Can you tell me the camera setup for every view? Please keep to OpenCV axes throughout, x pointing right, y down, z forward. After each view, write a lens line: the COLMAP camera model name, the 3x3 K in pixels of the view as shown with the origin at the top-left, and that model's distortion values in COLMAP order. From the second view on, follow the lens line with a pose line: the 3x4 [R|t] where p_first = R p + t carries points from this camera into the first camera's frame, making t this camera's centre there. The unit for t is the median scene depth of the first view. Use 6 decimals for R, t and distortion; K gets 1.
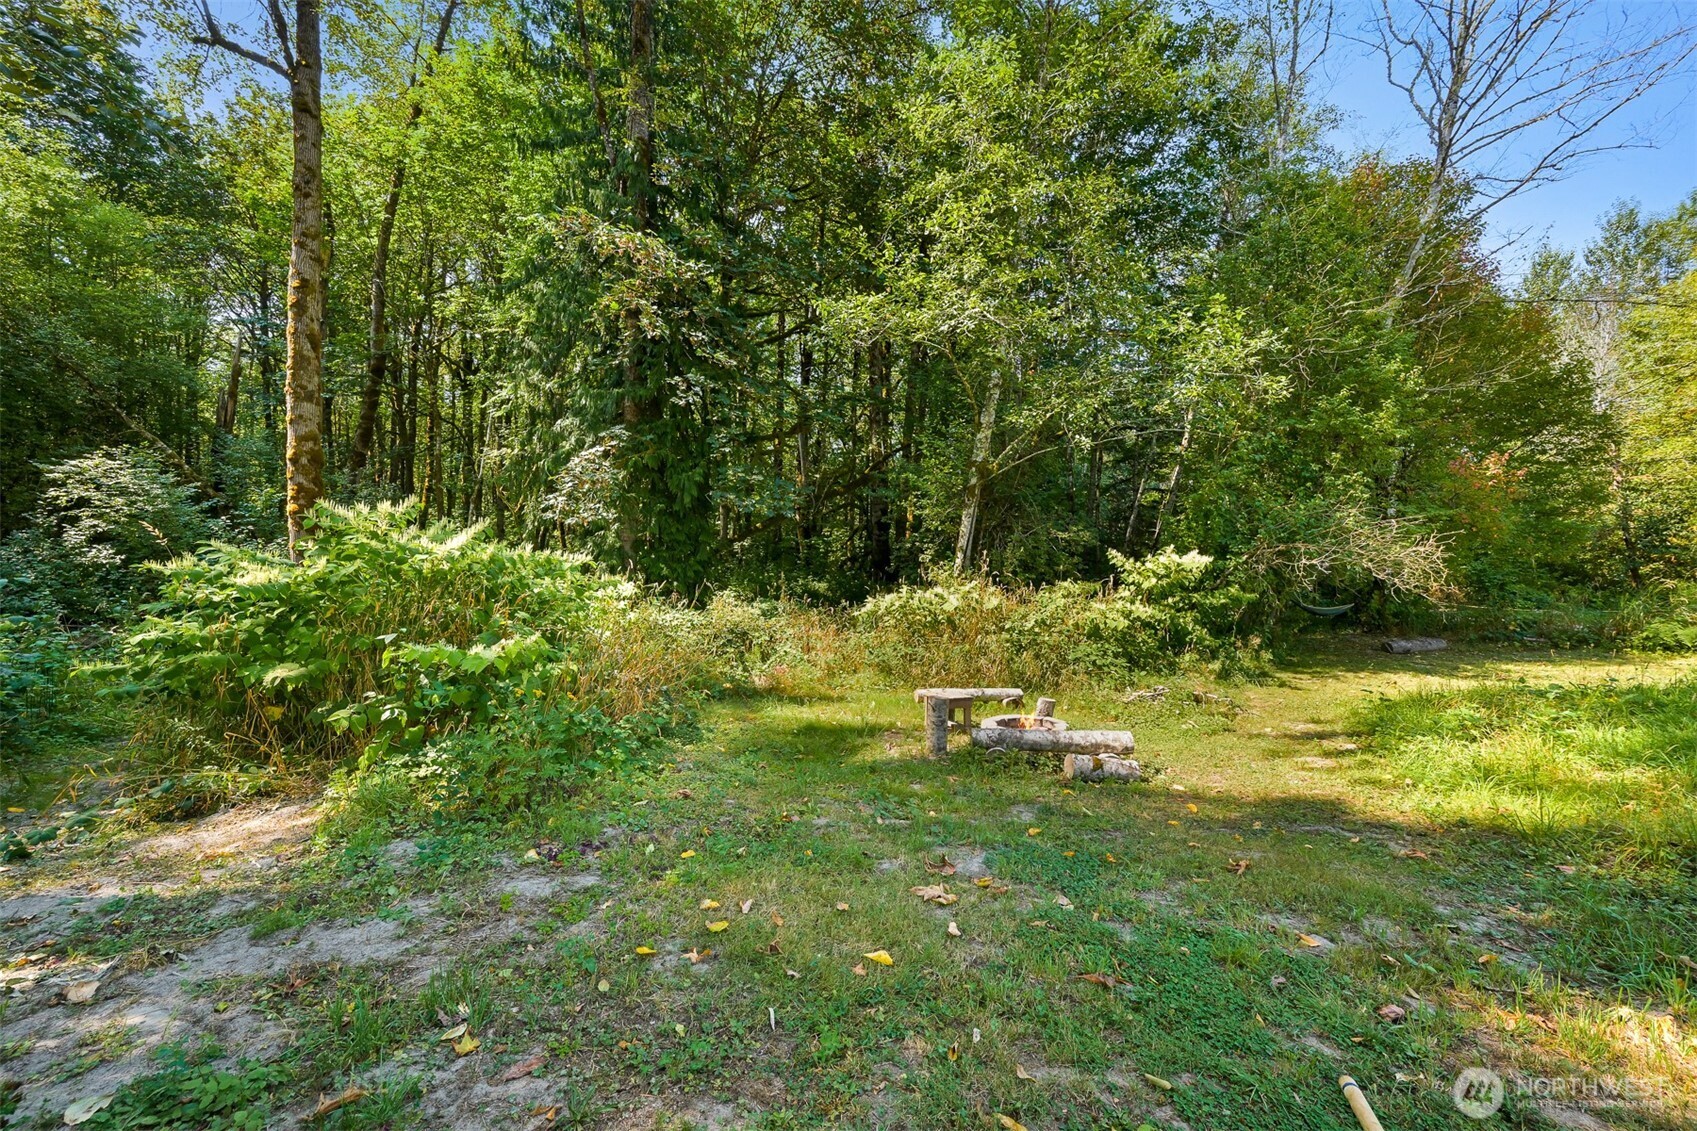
lens RADIAL K [[668.7, 0, 840.1], [0, 668.7, 569.3], [0, 0, 1]] dist [0.001509, 0.000141]
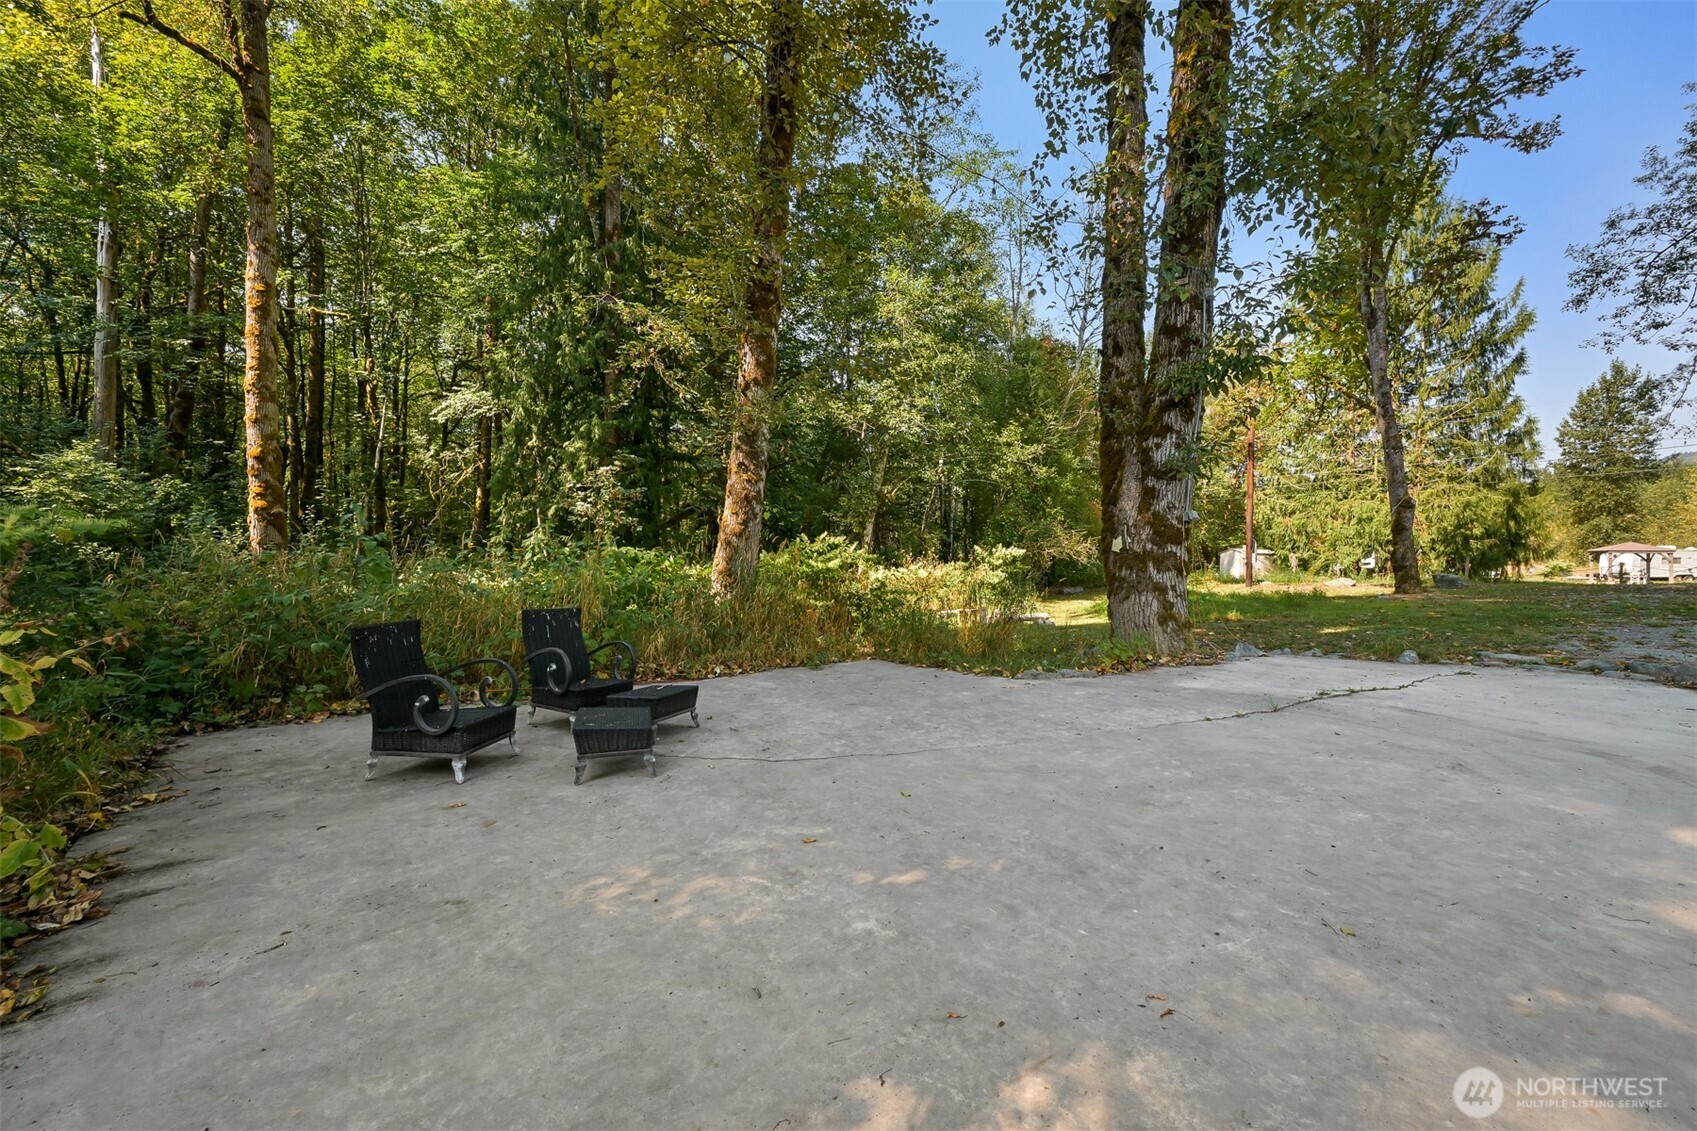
lens RADIAL K [[668.7, 0, 847.3], [0, 668.7, 561.0], [0, 0, 1]] dist [0.001509, 0.000141]
pose [[0.881090, -0.017759, 0.472615, -0.606297], [0.011257, 0.999799, 0.016581, -0.013766], [-0.472815, -0.009289, 0.881113, -0.405401]]
